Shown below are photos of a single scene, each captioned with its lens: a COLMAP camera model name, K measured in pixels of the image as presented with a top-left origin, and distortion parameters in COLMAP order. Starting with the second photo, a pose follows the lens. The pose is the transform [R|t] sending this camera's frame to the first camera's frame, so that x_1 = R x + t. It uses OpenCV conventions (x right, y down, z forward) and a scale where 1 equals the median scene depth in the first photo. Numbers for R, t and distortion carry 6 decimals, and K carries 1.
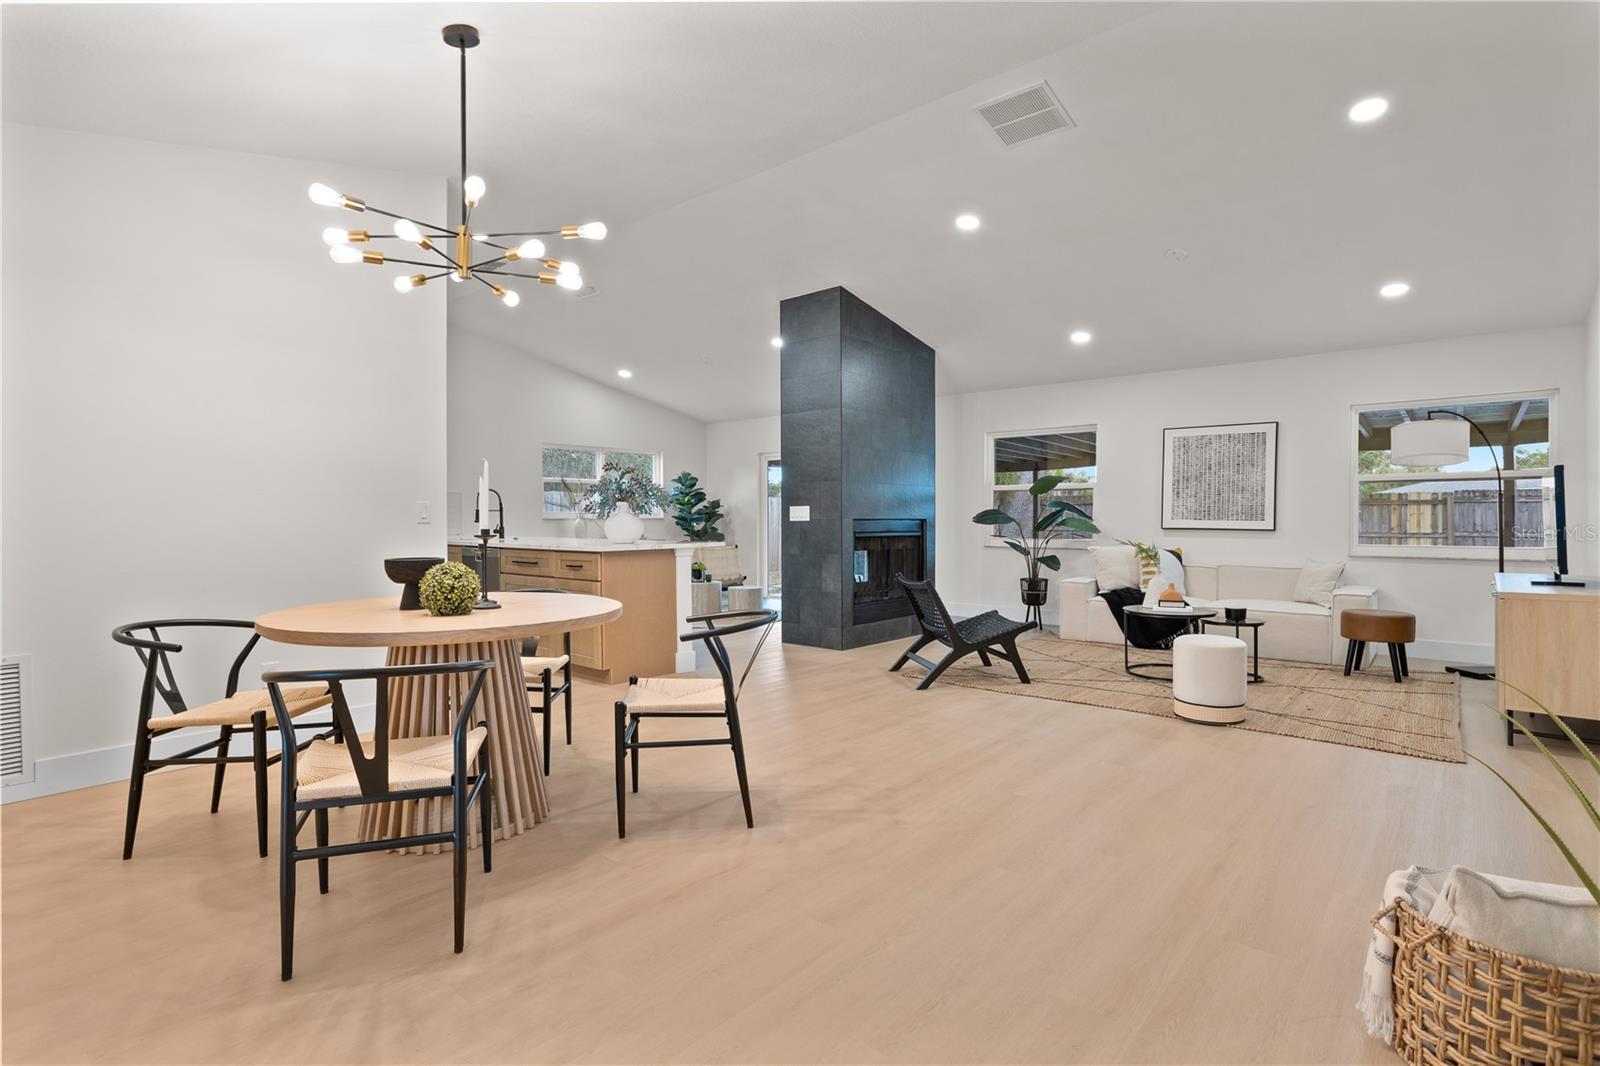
lens RADIAL K [[774.6, 0, 801.7], [0, 774.6, 520.0], [0, 0, 1]] dist [-0.054969, 0.029729]
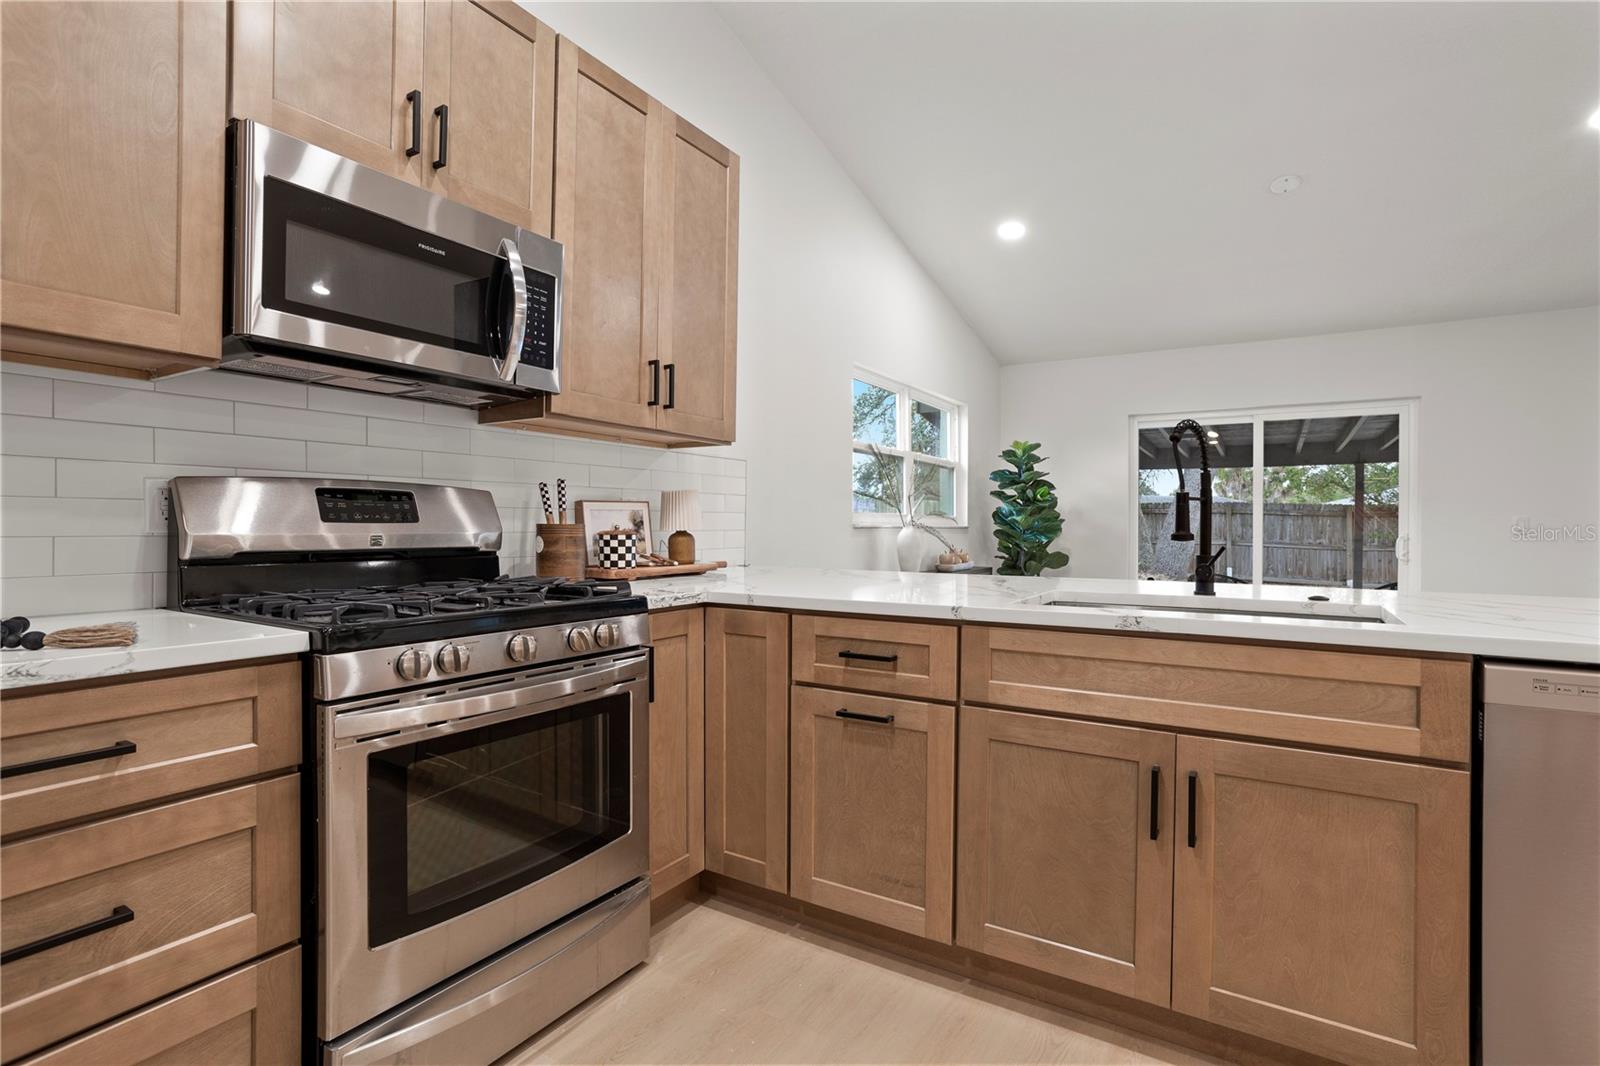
lens RADIAL K [[772.3, 0, 799.0], [0, 772.3, 528.0], [0, 0, 1]] dist [-0.062236, 0.036697]
pose [[0.988099, 0.011127, 0.153418, -0.391701], [-0.010882, 0.999938, -0.002436, 0.001046], [-0.153436, 0.000738, 0.988158, 0.490927]]
